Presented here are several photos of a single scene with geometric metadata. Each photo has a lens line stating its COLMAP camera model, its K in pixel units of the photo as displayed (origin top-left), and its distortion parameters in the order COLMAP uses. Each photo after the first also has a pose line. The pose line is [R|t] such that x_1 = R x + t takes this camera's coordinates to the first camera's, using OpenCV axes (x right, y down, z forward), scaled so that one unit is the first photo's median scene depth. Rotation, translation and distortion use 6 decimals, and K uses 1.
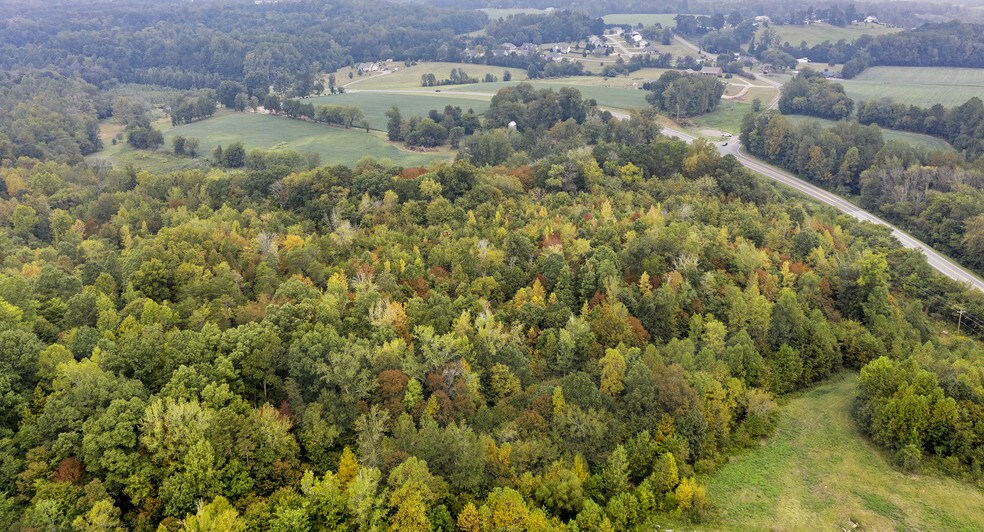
lens RADIAL K [[780.3, 0, 492.5], [0, 780.3, 204.9], [0, 0, 1]] dist [-0.005692, -0.001898]
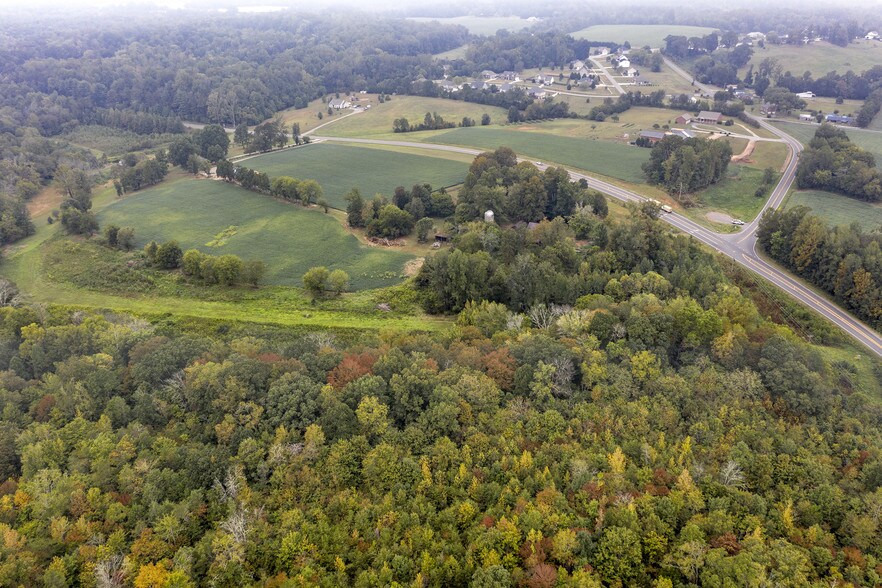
lens RADIAL K [[700.0, 0, 441.0], [0, 700.0, 294.0], [0, 0, 1]] dist [-0.008340, 0.004013]
pose [[0.998946, 0.012971, -0.044031, 0.005259], [-0.006024, 0.987992, 0.154388, -0.095521], [0.045505, -0.153960, 0.987029, 0.155419]]
